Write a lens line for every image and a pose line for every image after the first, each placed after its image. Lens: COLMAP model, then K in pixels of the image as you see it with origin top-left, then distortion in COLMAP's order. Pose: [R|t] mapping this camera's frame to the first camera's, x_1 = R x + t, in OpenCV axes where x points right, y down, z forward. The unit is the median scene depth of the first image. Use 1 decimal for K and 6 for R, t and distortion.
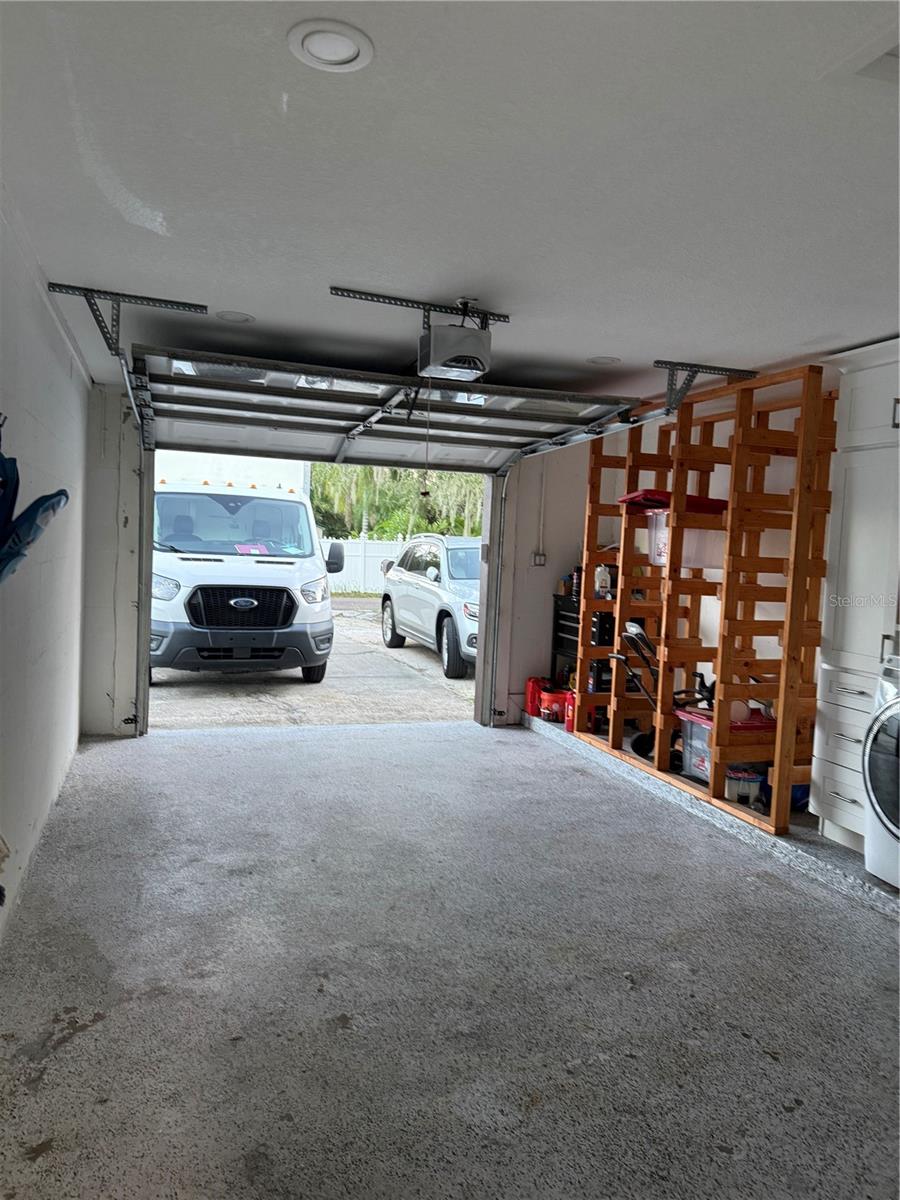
lens RADIAL K [[817.1, 0, 450.0], [0, 817.1, 600.0], [0, 0, 1]] dist [-0.002369, -0.004907]
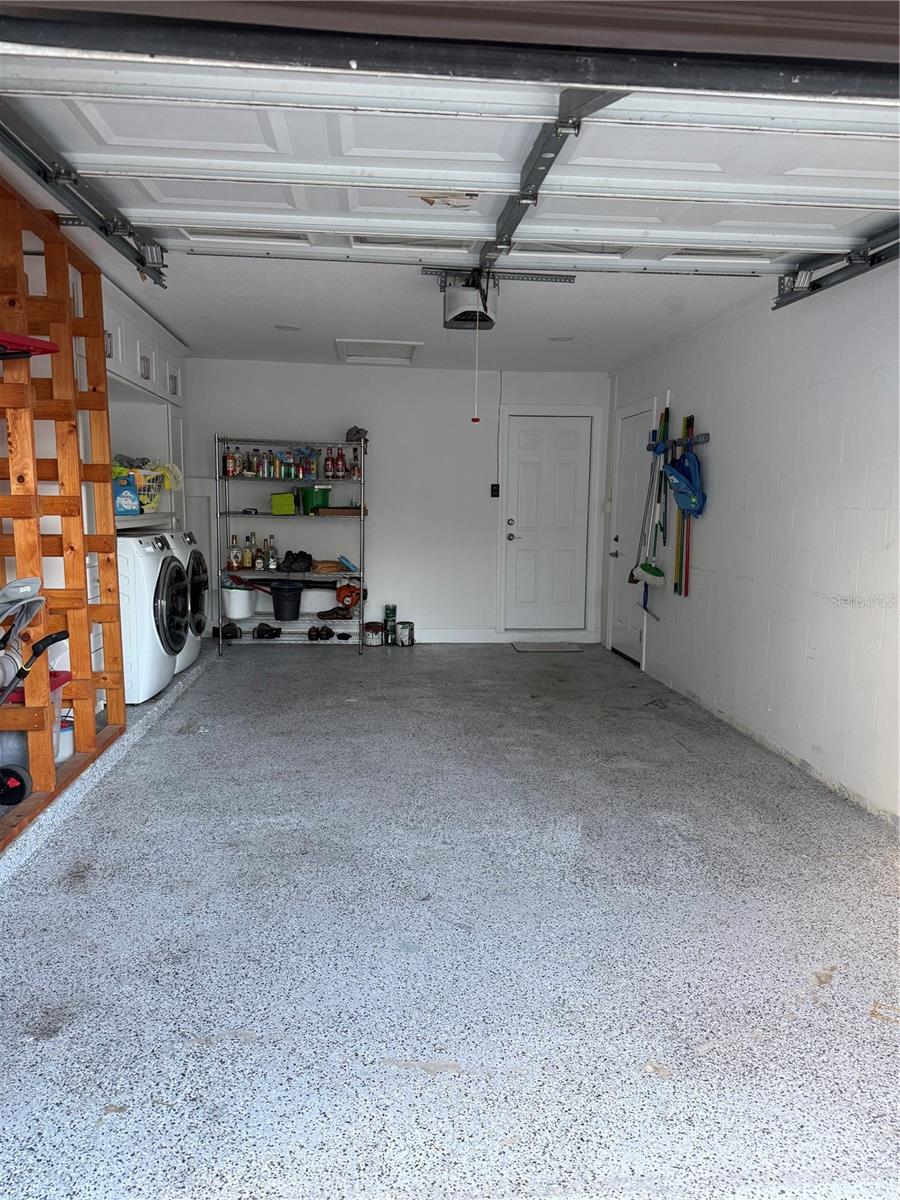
lens RADIAL K [[817.1, 0, 450.0], [0, 817.1, 600.0], [0, 0, 1]] dist [-0.002369, -0.004907]
pose [[-0.971198, -0.082283, 0.223615, -0.270942], [-0.038782, 0.980555, 0.192375, -0.113327], [-0.235096, 0.178162, -0.955504, 2.203431]]
